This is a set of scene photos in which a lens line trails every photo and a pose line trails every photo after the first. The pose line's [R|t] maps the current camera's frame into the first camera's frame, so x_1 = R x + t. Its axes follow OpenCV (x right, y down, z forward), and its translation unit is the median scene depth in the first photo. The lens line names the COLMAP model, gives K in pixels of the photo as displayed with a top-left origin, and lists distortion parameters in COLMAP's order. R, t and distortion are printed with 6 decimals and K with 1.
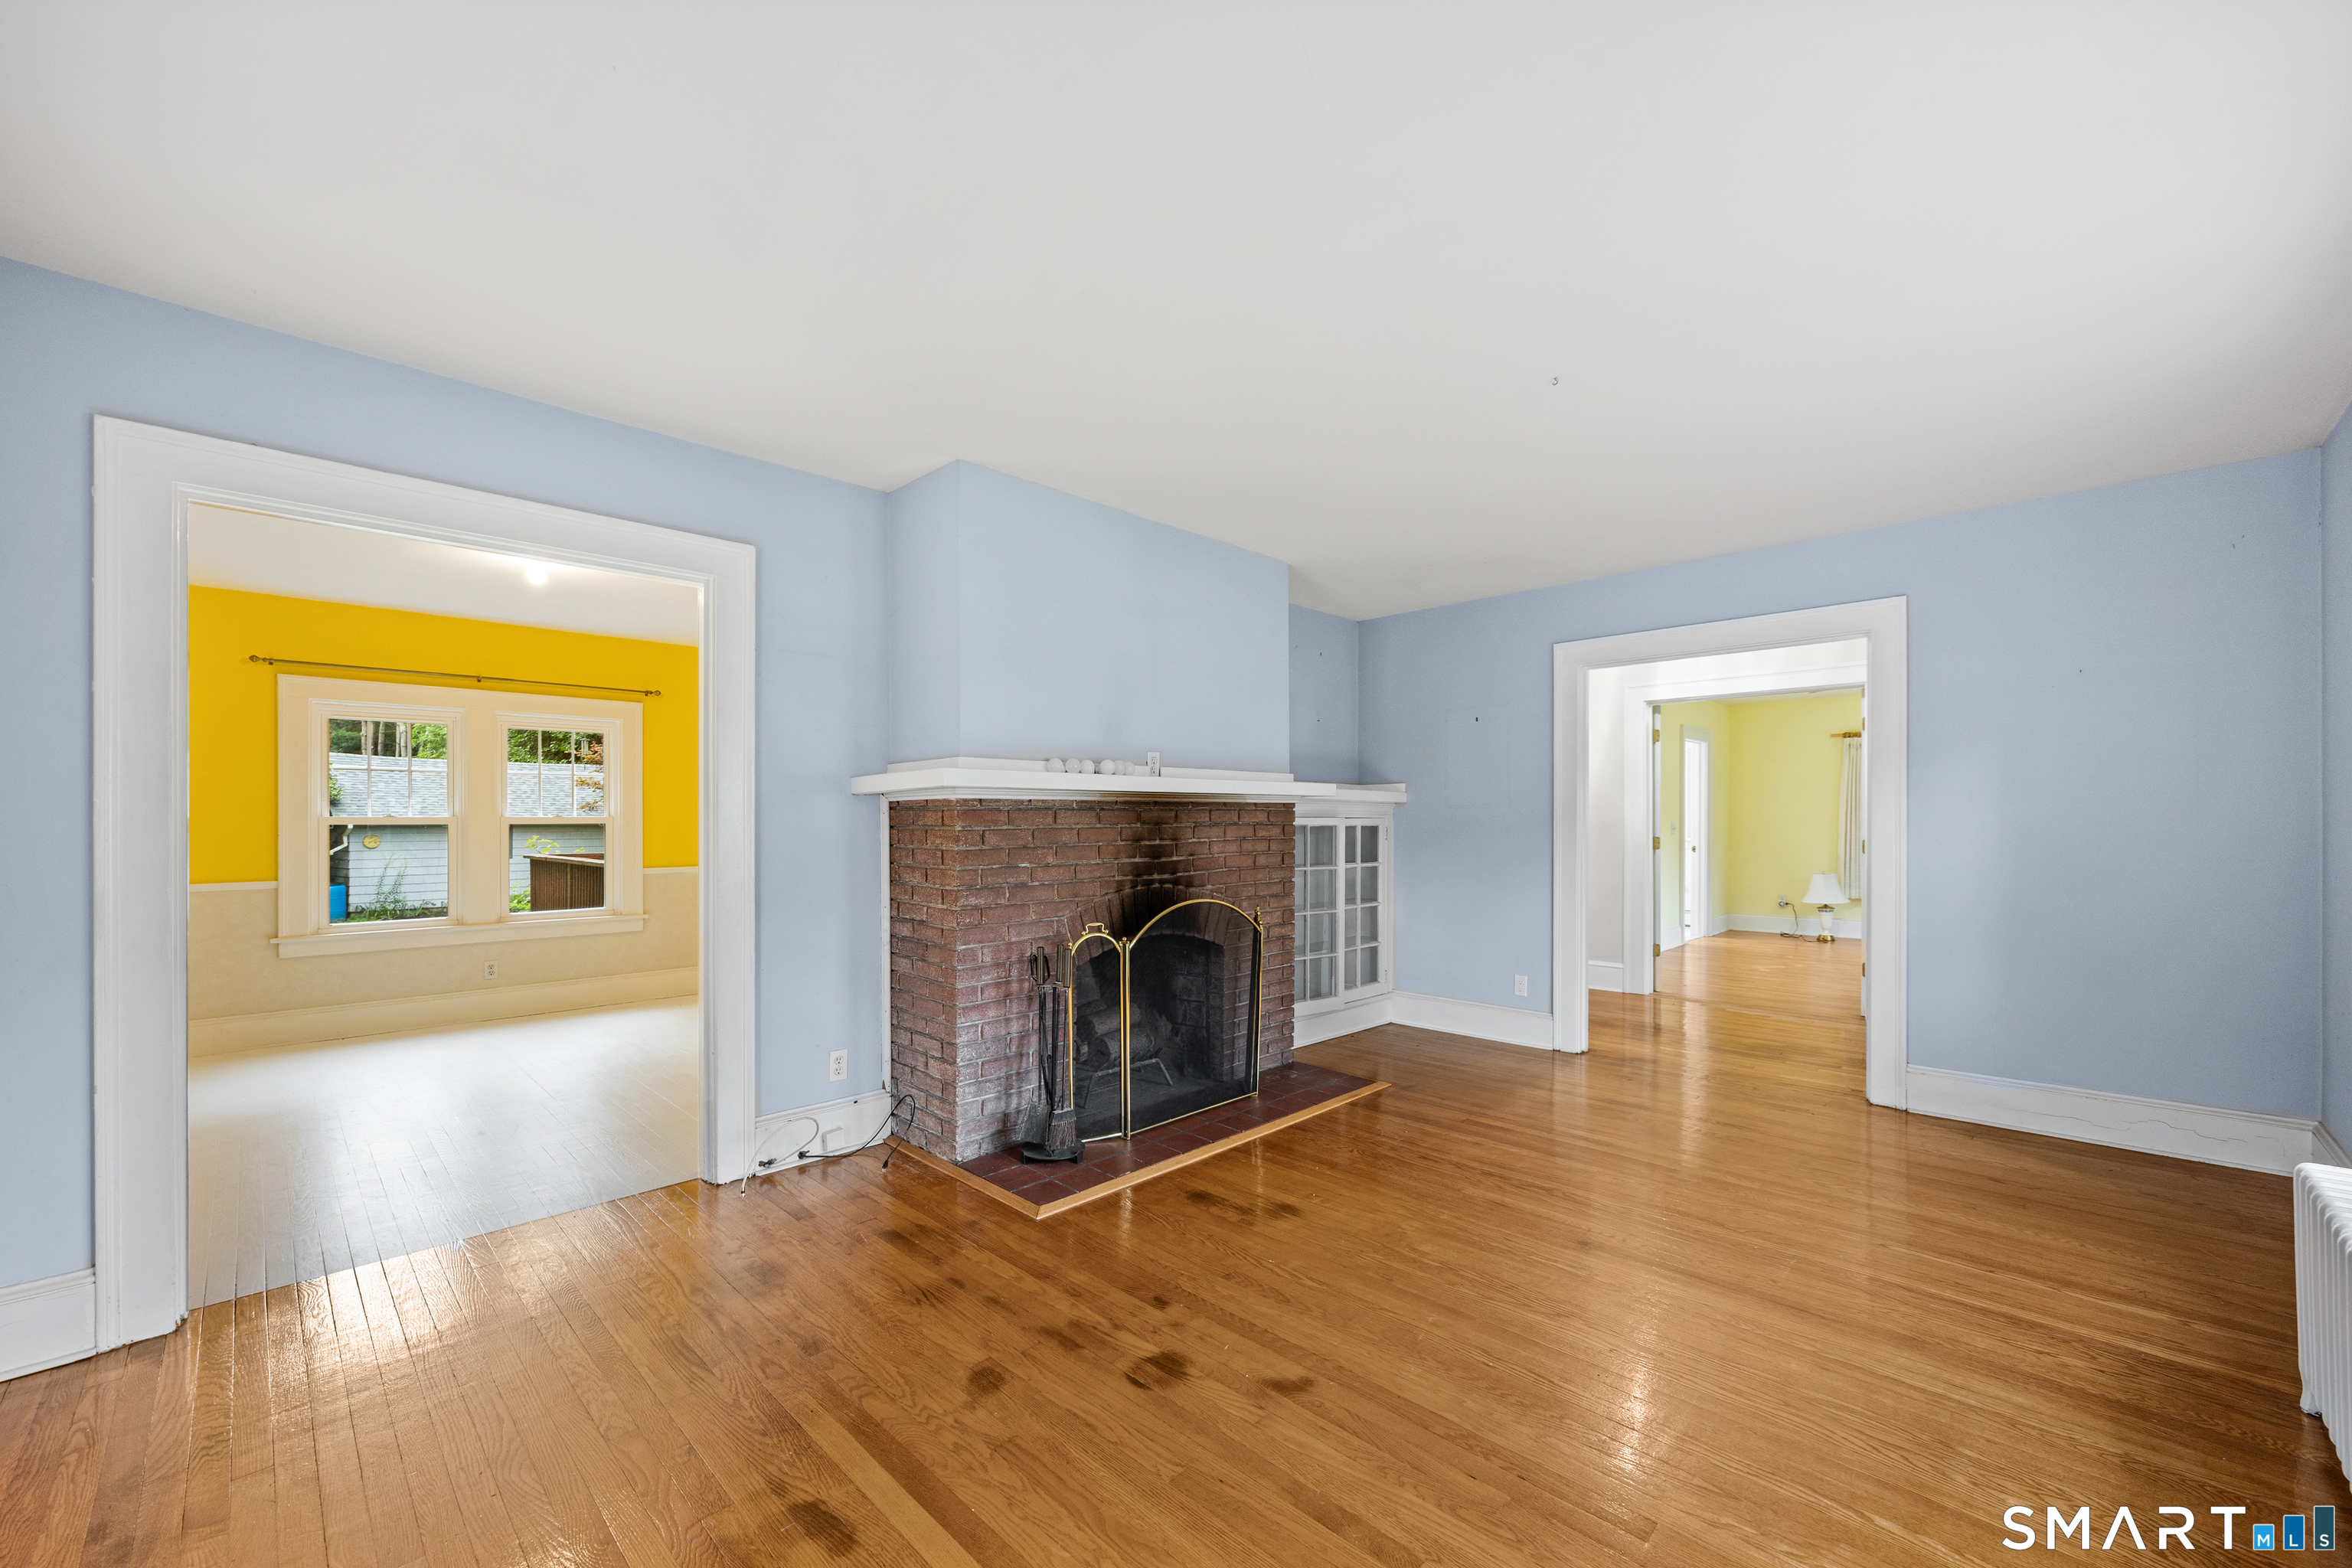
lens RADIAL K [[929.1, 0, 1164.6], [0, 929.1, 809.2], [0, 0, 1]] dist [-0.001007, -0.000028]
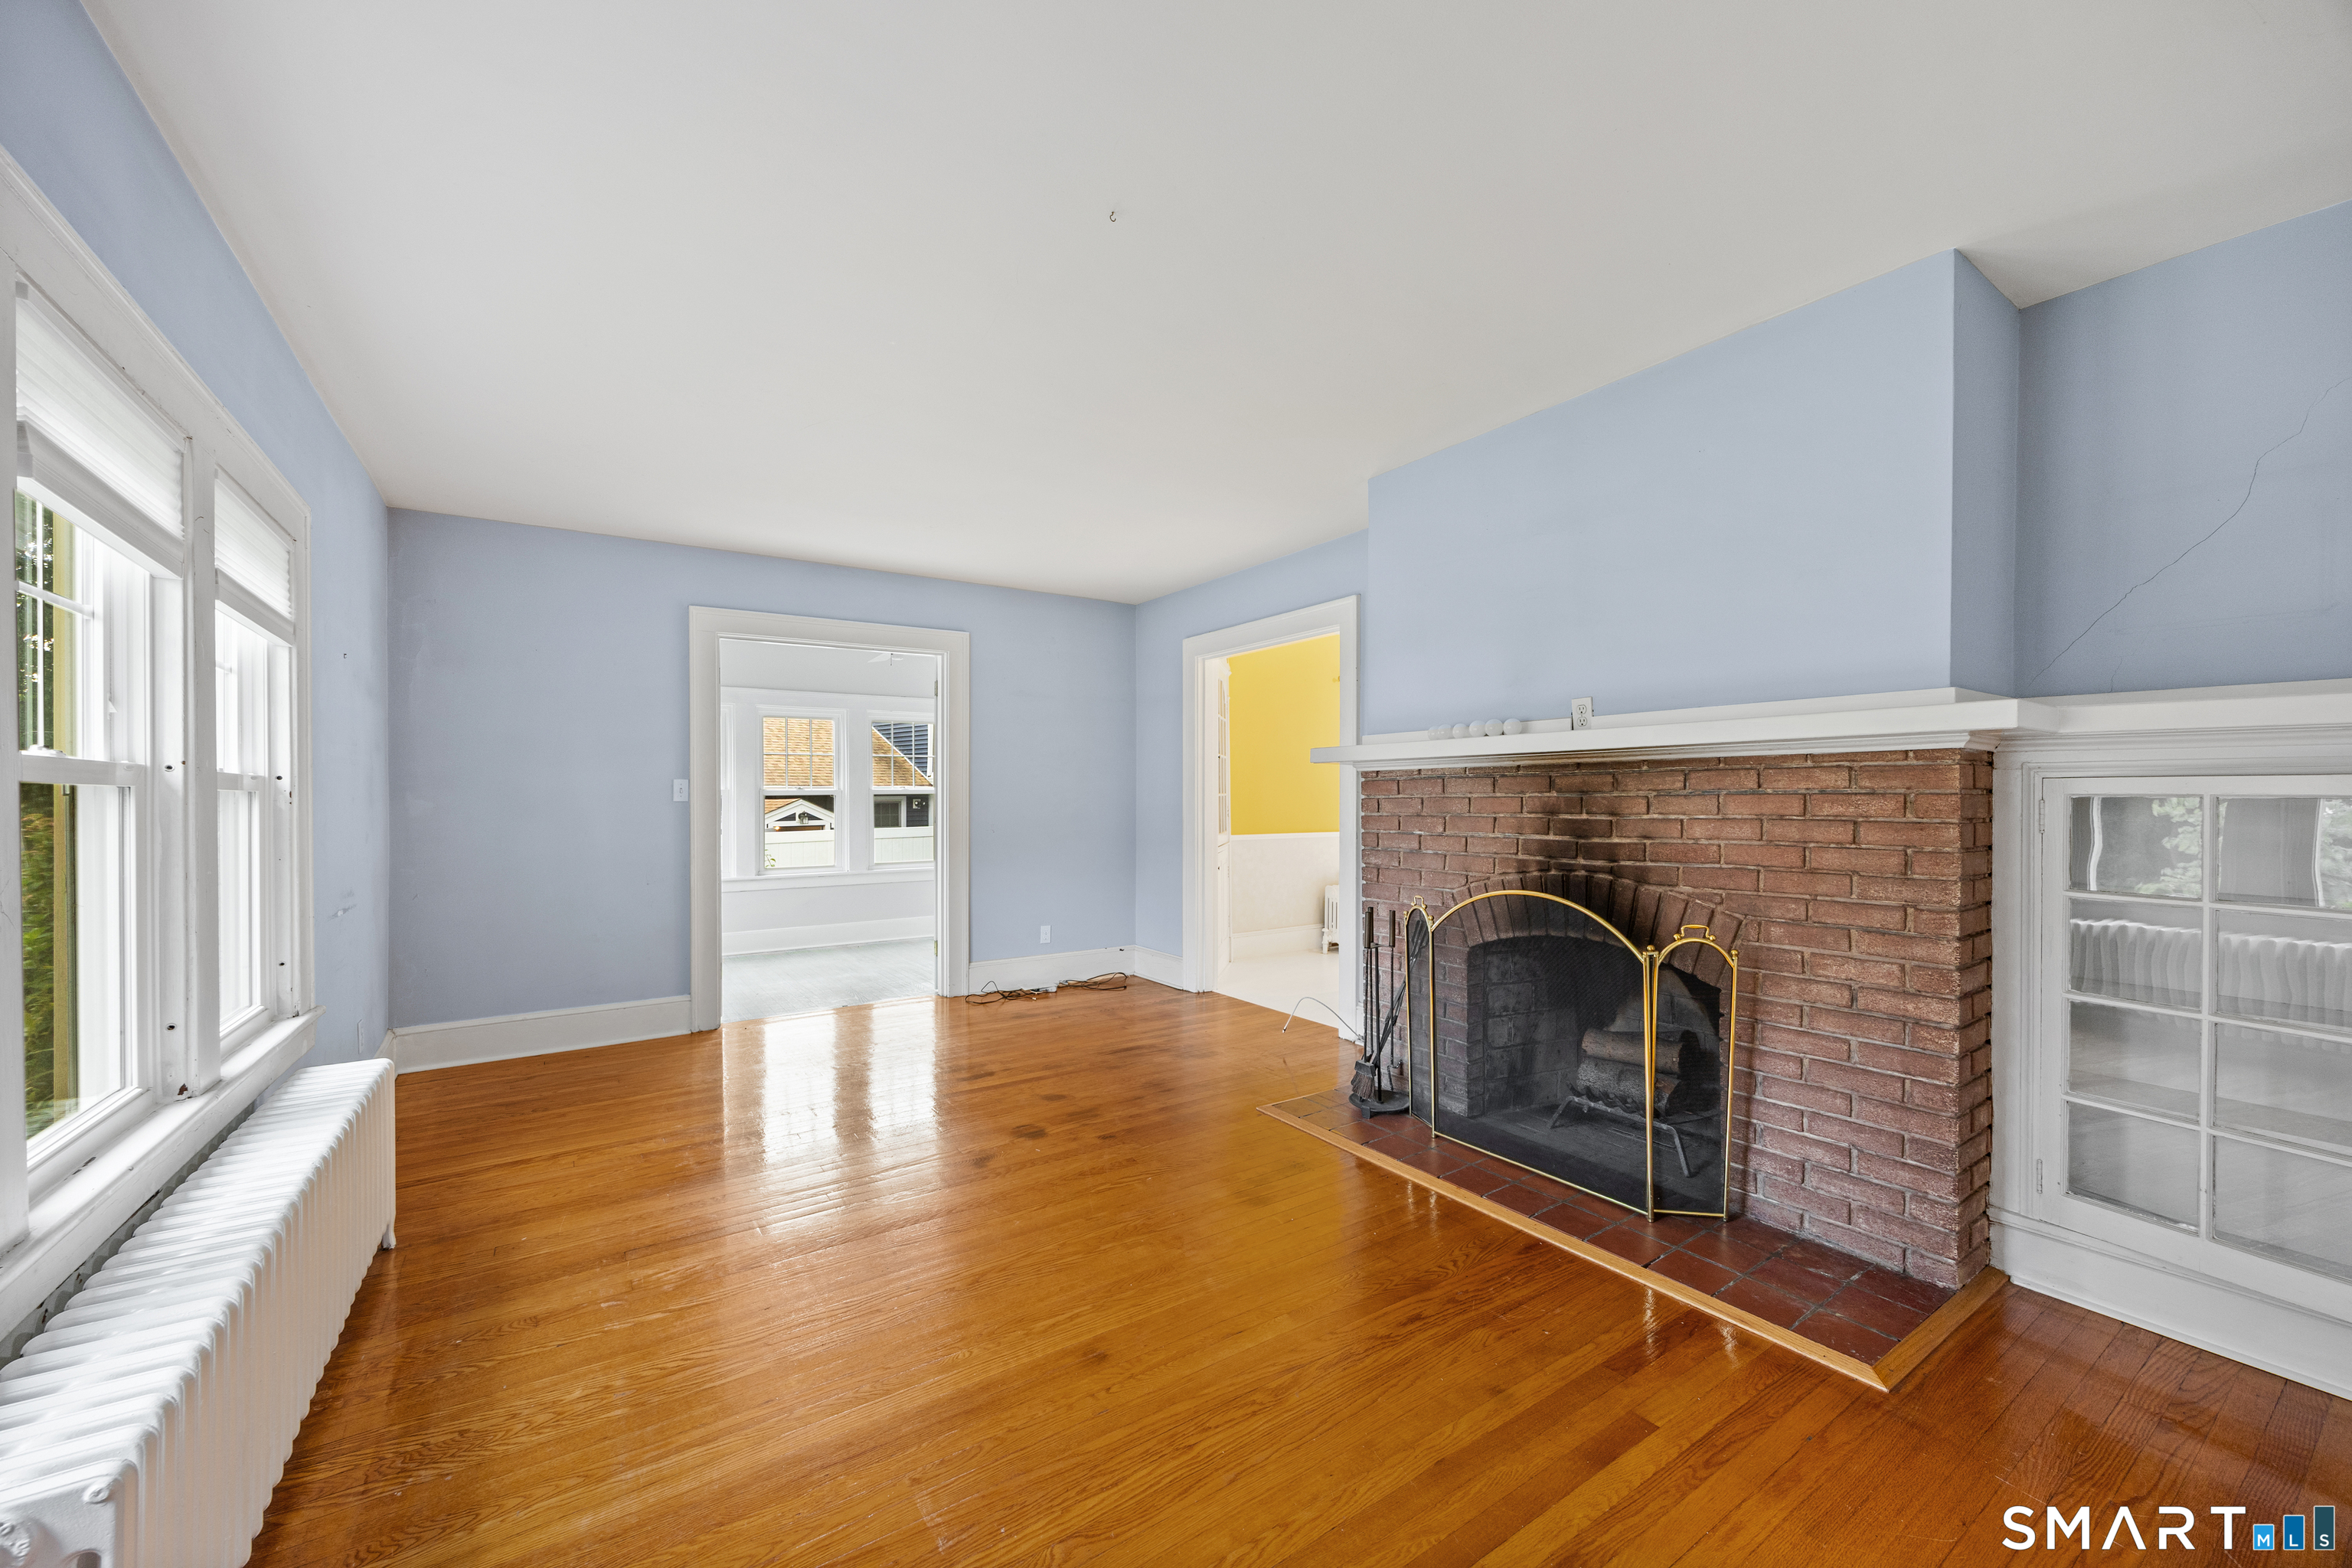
lens RADIAL K [[912.9, 0, 1181.1], [0, 912.9, 778.0], [0, 0, 1]] dist [0.000881, 0.000006]
pose [[-0.189223, -0.009845, -0.981885, 0.864576], [0.023117, 0.999628, -0.014478, 0.007957], [0.981662, -0.025438, -0.188925, 0.899109]]
